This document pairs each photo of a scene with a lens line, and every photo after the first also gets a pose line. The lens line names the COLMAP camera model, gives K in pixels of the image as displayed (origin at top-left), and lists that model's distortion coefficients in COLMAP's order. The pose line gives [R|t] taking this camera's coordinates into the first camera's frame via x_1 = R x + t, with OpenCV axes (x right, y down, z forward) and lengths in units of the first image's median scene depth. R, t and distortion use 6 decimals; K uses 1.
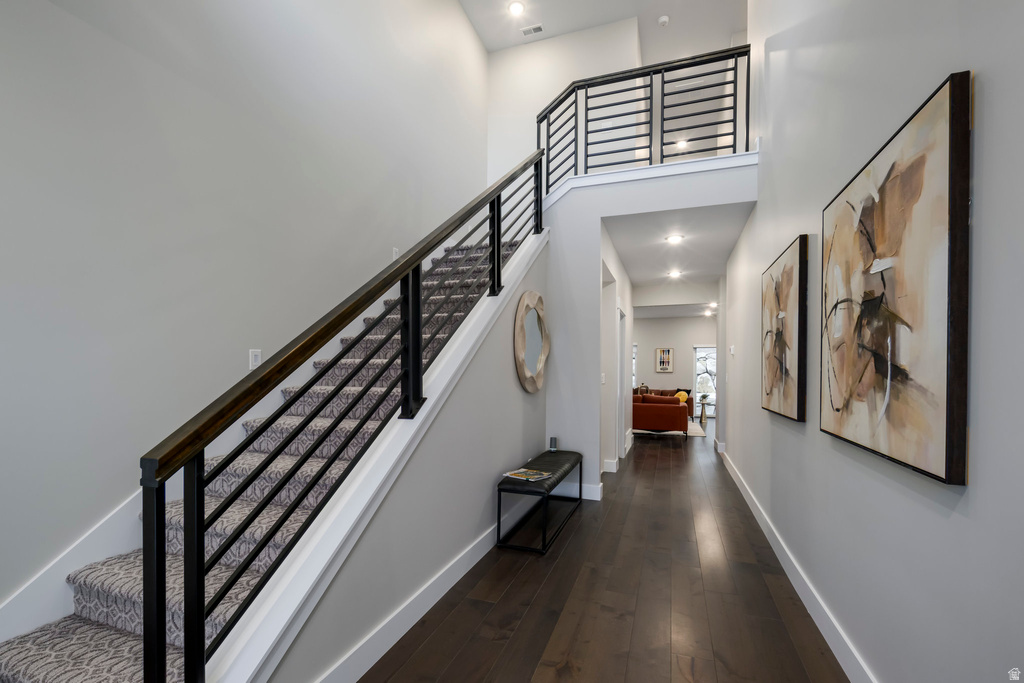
lens RADIAL K [[451.0, 0, 514.8], [0, 451.0, 341.4], [0, 0, 1]] dist [0.013167, -0.000612]
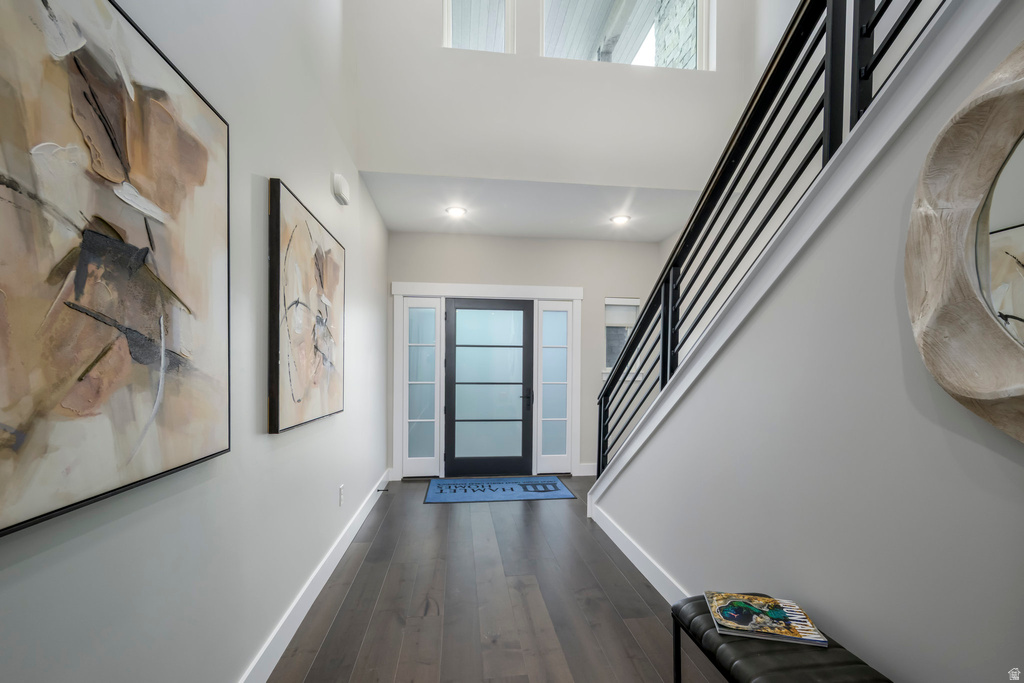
lens RADIAL K [[451.0, 0, 514.8], [0, 451.0, 341.4], [0, 0, 1]] dist [0.013167, -0.000612]
pose [[0.246807, -0.015818, 0.968936, 0.222098], [0.001654, 0.999872, 0.015902, 0.022122], [-0.969063, -0.002322, 0.246802, 0.229793]]
